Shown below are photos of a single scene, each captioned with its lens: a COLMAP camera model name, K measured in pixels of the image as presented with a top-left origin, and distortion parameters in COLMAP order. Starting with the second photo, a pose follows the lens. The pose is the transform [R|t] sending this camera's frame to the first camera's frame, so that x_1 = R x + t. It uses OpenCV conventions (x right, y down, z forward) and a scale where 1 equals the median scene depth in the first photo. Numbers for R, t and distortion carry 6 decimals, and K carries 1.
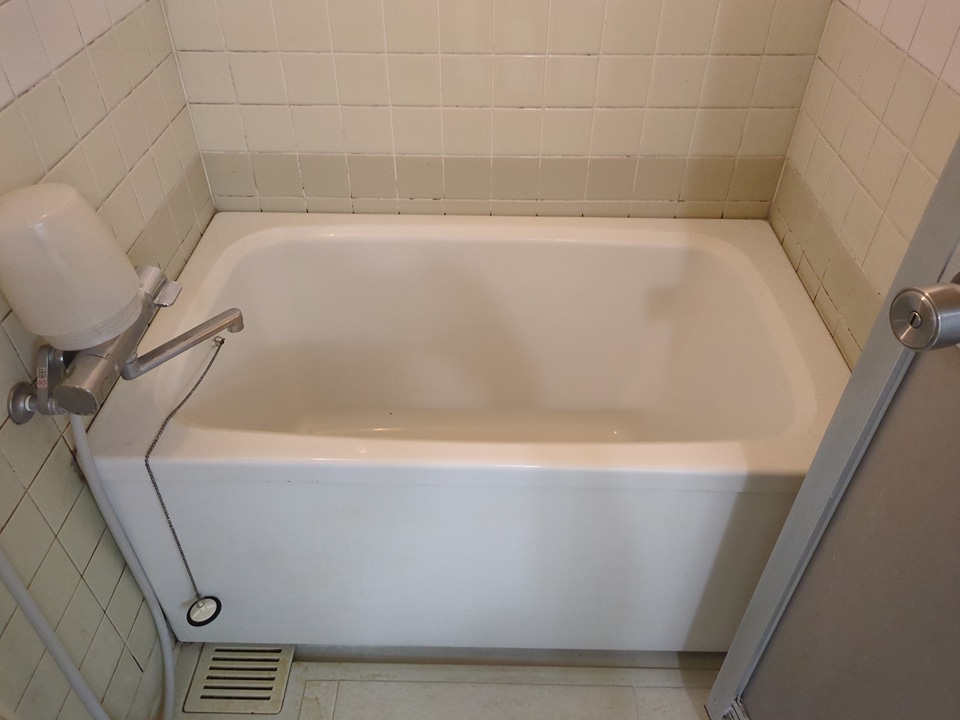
lens RADIAL K [[721.8, 0, 481.2], [0, 721.8, 351.1], [0, 0, 1]] dist [0.042051, -0.029485]
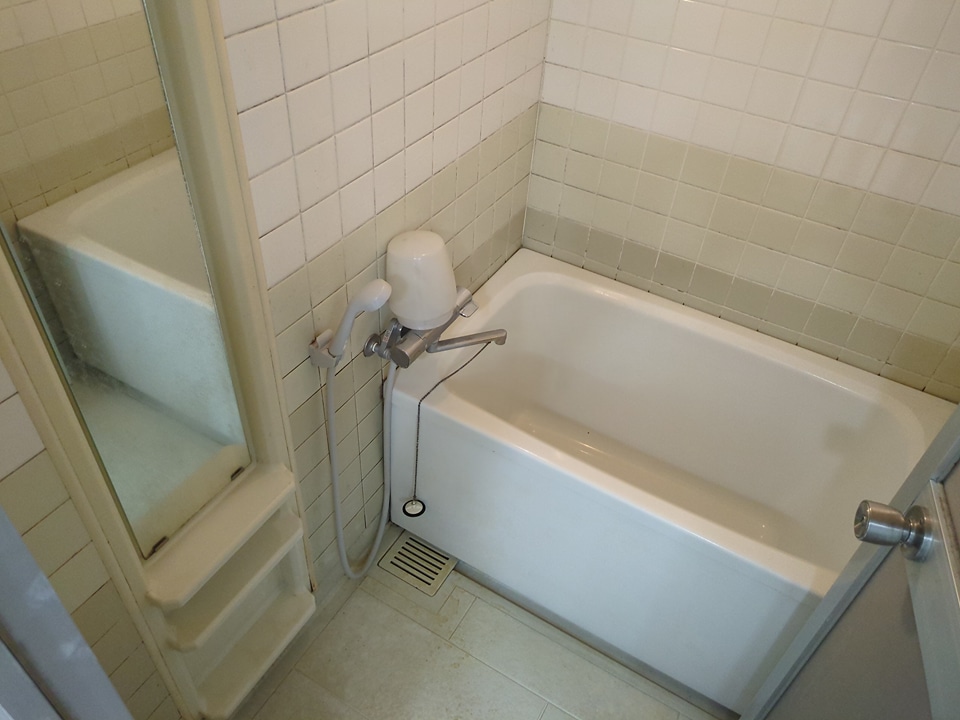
lens RADIAL K [[721.8, 0, 476.1], [0, 721.8, 357.9], [0, 0, 1]] dist [0.042051, -0.029485]
pose [[0.869687, 0.362393, -0.335134, 0.108849], [-0.358200, 0.930494, 0.076634, -0.083249], [0.339612, 0.053398, 0.939049, -0.347633]]
